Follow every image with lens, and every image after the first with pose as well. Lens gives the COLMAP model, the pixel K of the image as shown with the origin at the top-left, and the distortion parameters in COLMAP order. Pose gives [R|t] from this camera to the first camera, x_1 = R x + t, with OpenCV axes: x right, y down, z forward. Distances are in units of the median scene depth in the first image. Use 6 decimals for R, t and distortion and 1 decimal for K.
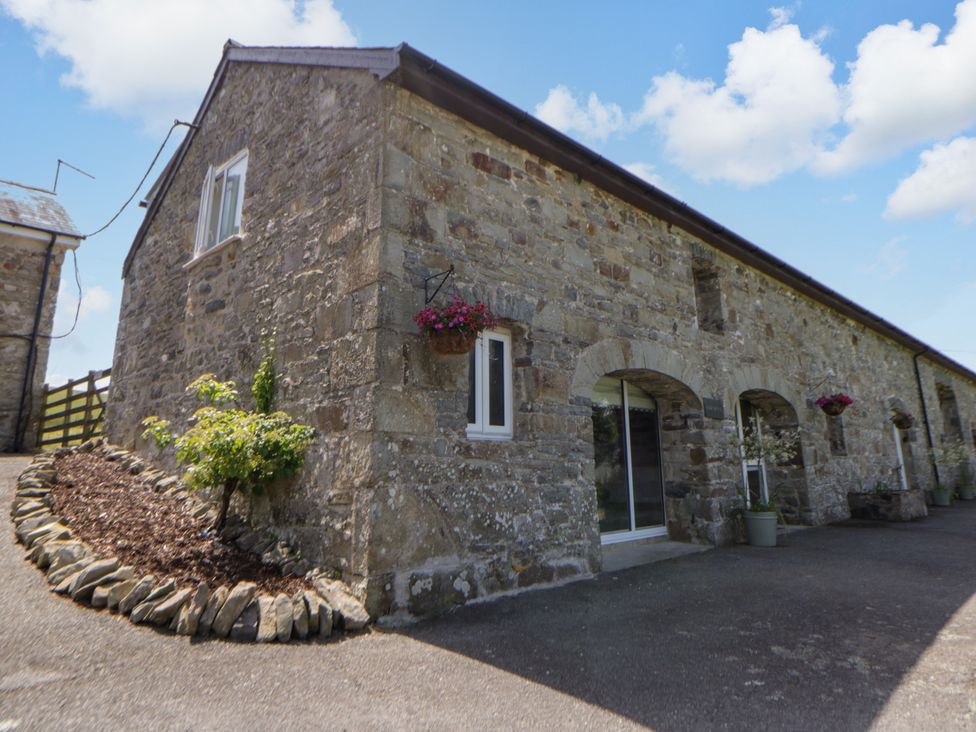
lens RADIAL K [[536.2, 0, 485.1], [0, 536.2, 360.4], [0, 0, 1]] dist [-0.003994, -0.008498]
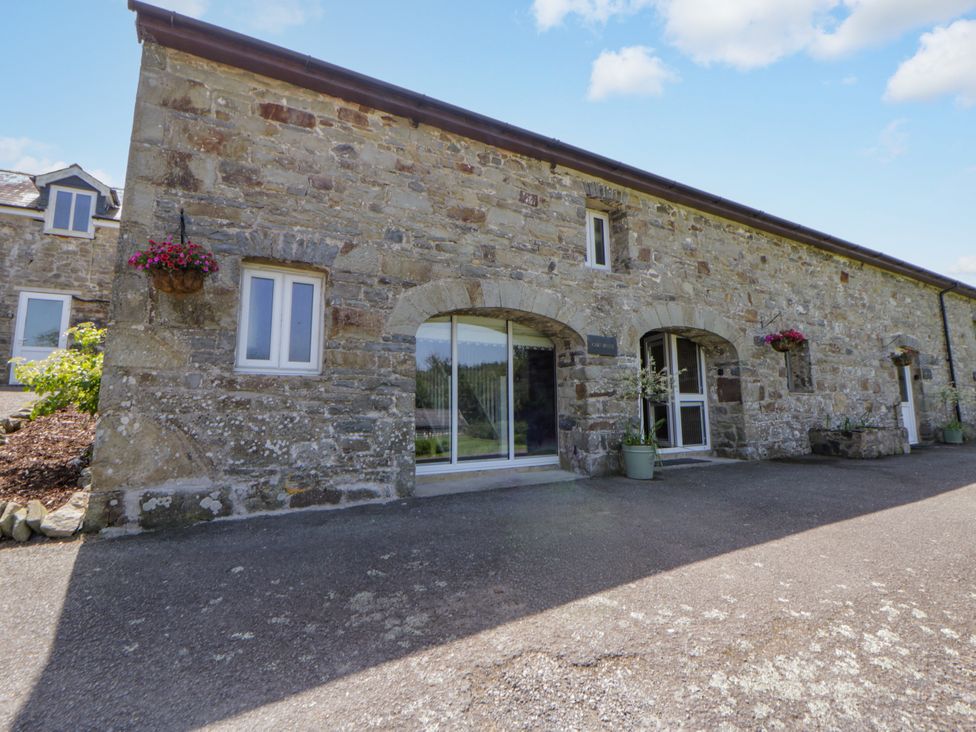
lens RADIAL K [[386.9, 0, 484.6], [0, 386.9, 372.9], [0, 0, 1]] dist [-0.004427, -0.002422]
pose [[0.965898, -0.027465, -0.257462, 0.528292], [0.053747, 0.993967, 0.095606, 0.079091], [0.253283, -0.106183, 0.961547, 0.303761]]
